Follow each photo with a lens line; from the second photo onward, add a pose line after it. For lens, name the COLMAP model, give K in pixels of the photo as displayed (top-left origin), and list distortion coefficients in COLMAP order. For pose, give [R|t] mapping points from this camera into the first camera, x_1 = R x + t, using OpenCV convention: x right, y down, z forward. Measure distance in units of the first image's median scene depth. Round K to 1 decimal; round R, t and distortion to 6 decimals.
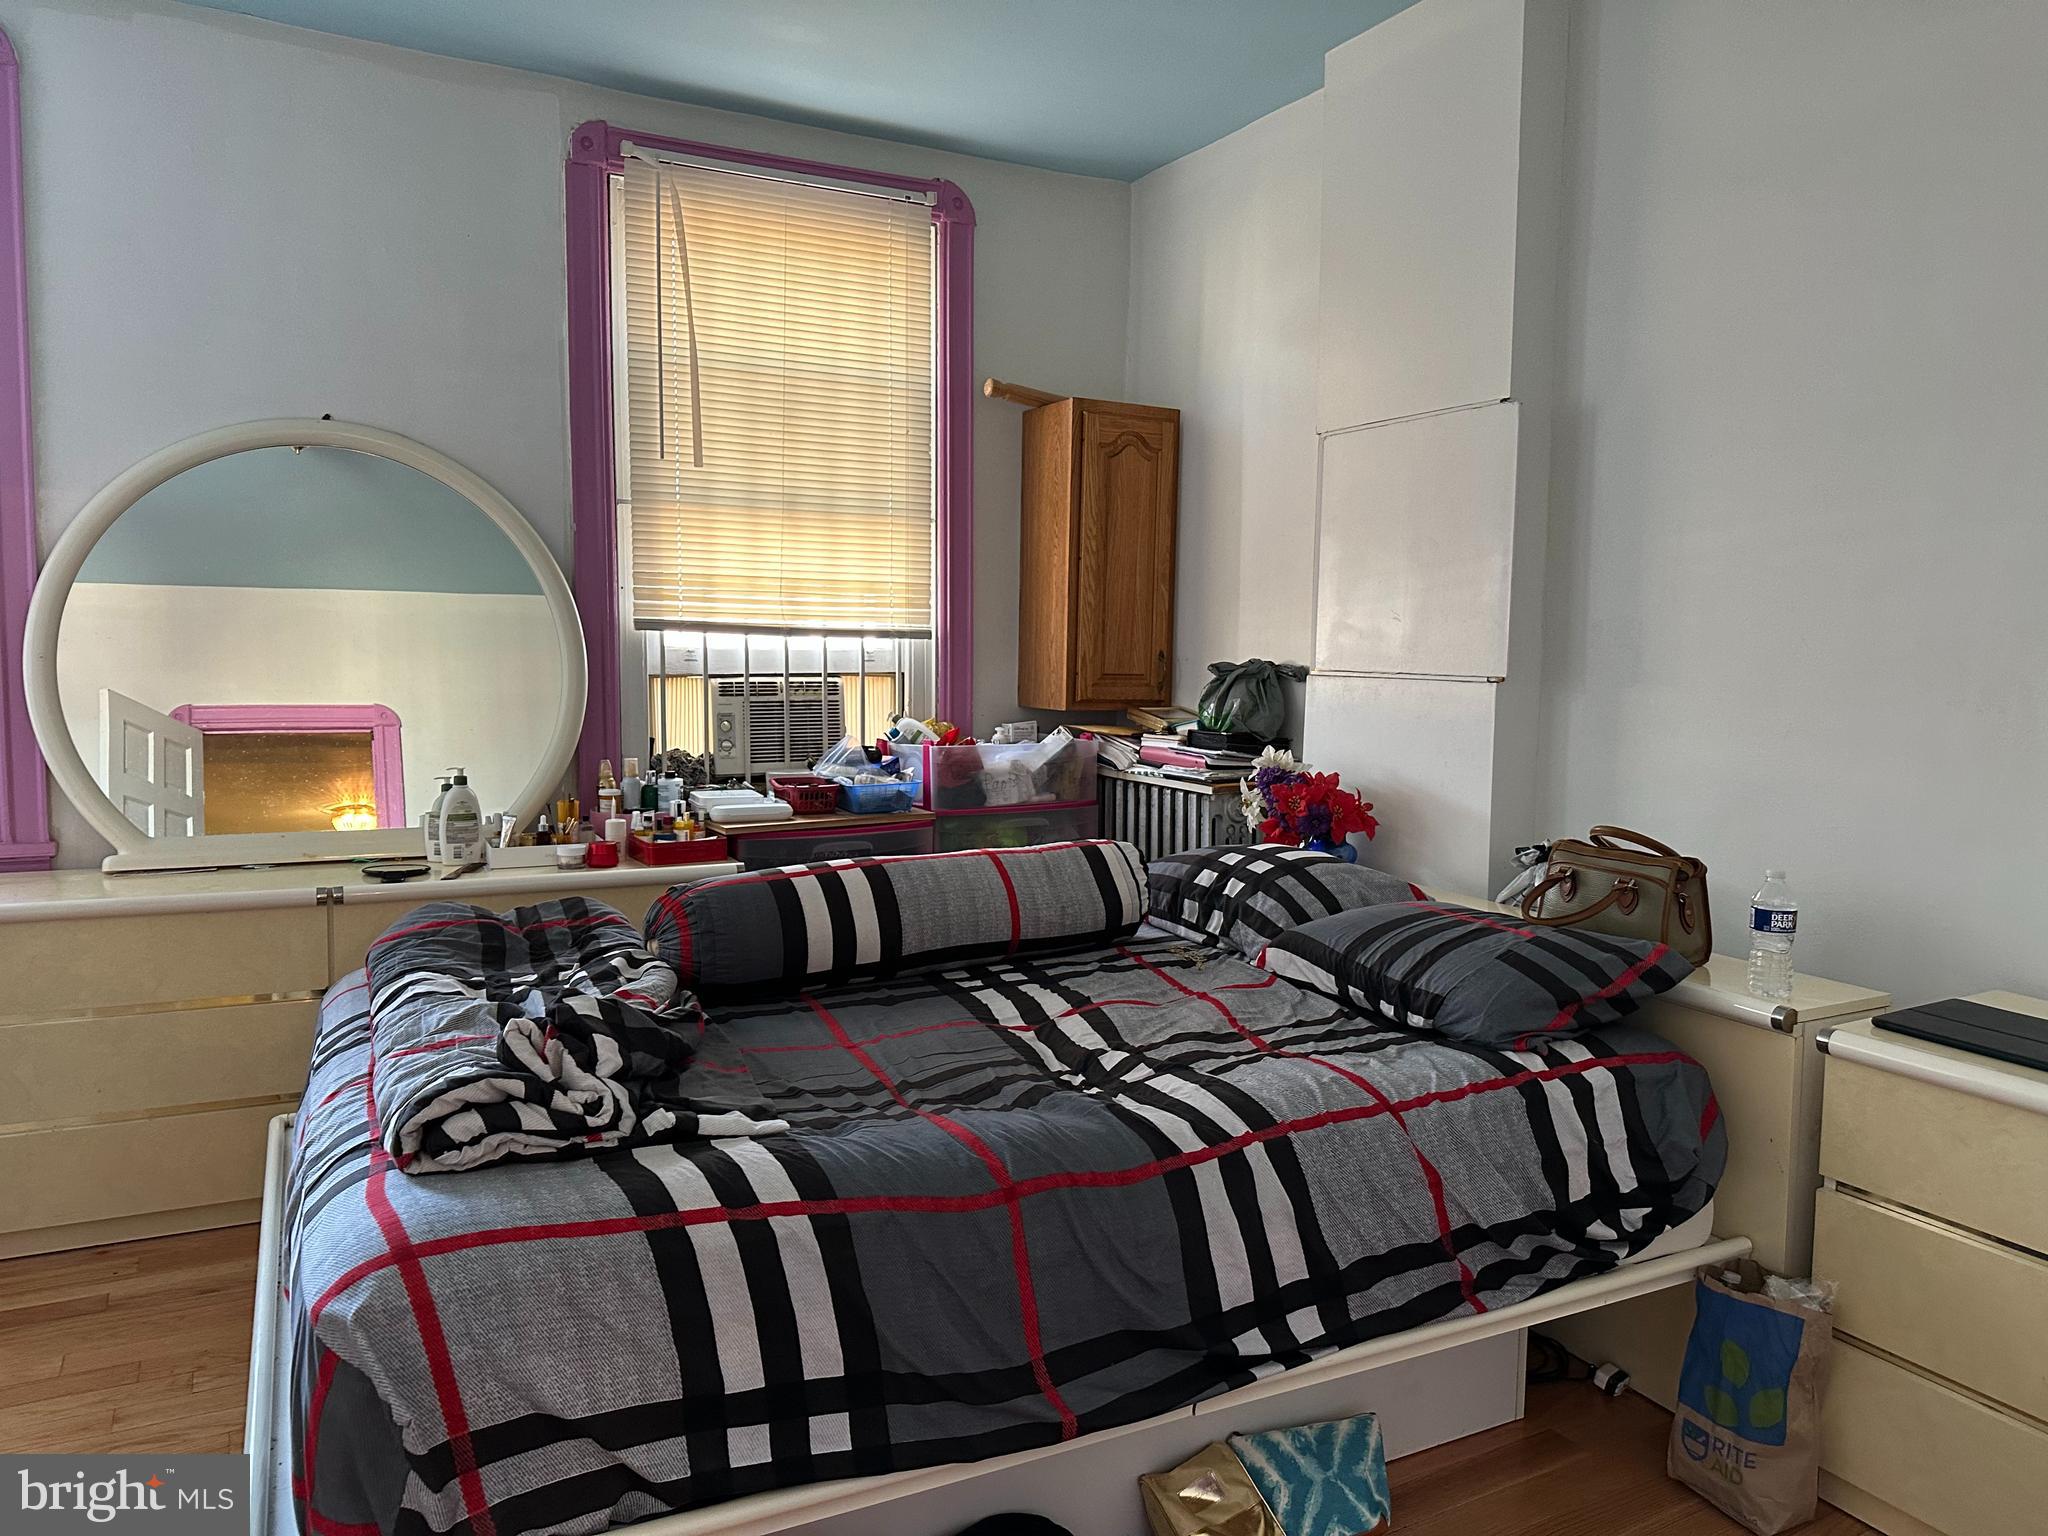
lens RADIAL K [[1449.4, 0, 1026.6], [0, 1449.4, 782.6], [0, 0, 1]] dist [0.086675, -0.115646]
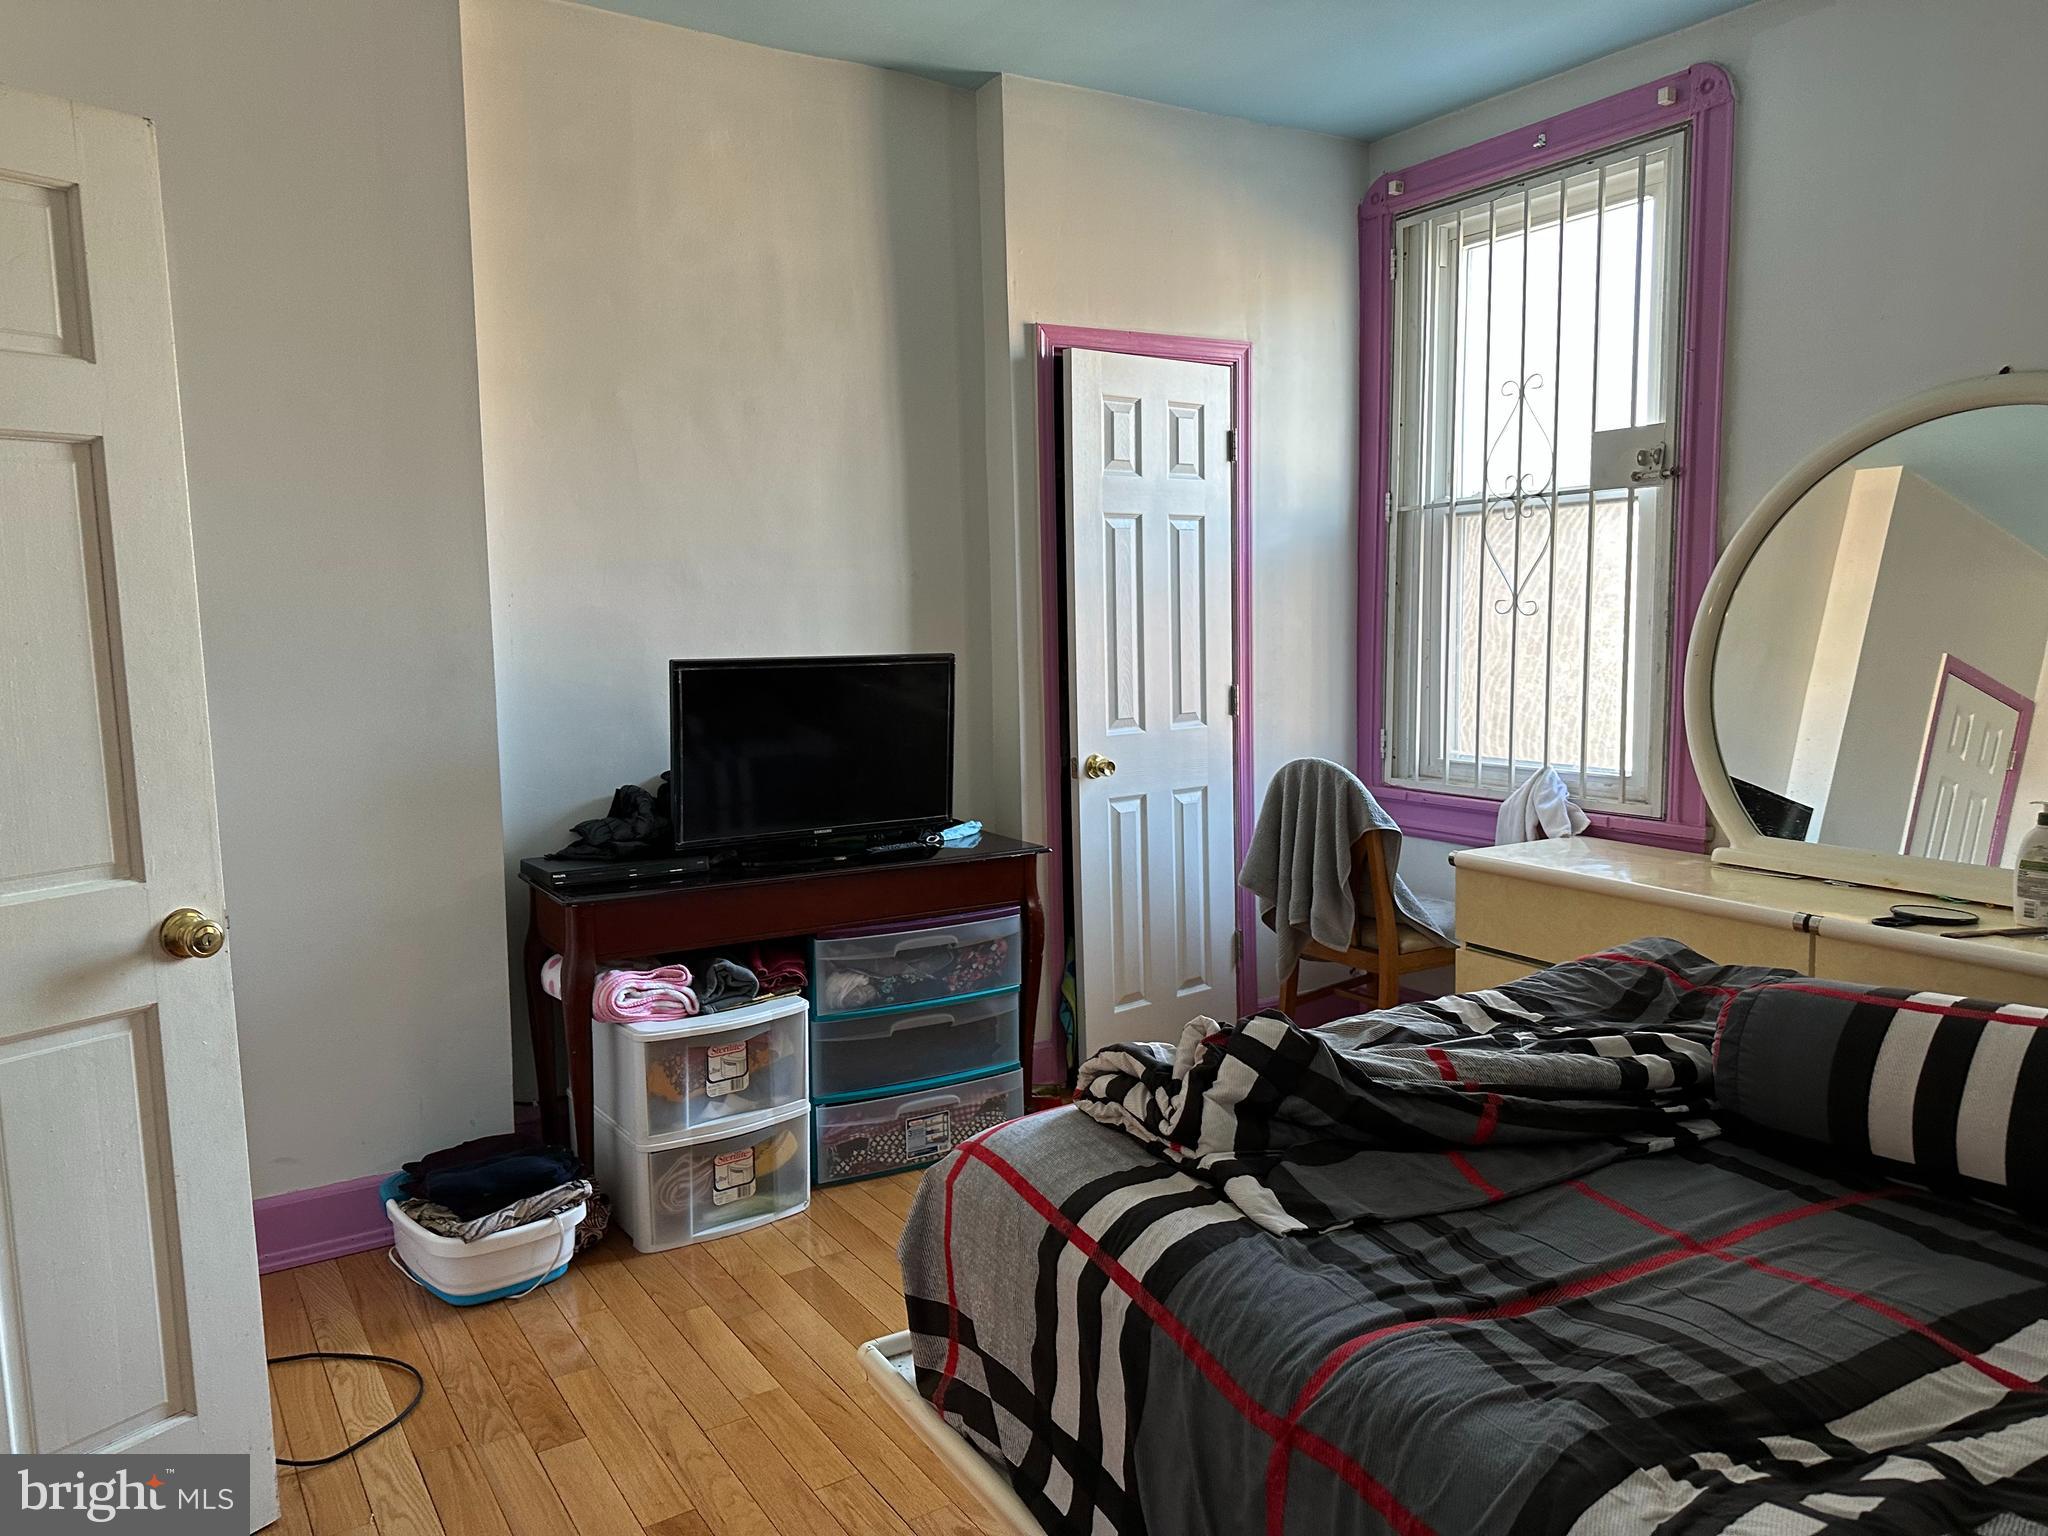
lens RADIAL K [[1449.4, 0, 1028.2], [0, 1449.4, 780.9], [0, 0, 1]] dist [0.086675, -0.115646]
pose [[0.052083, 0.098503, -0.993773, 0.375686], [-0.079654, 0.992363, 0.094189, -0.054781], [0.995461, 0.074253, 0.059532, 0.443920]]
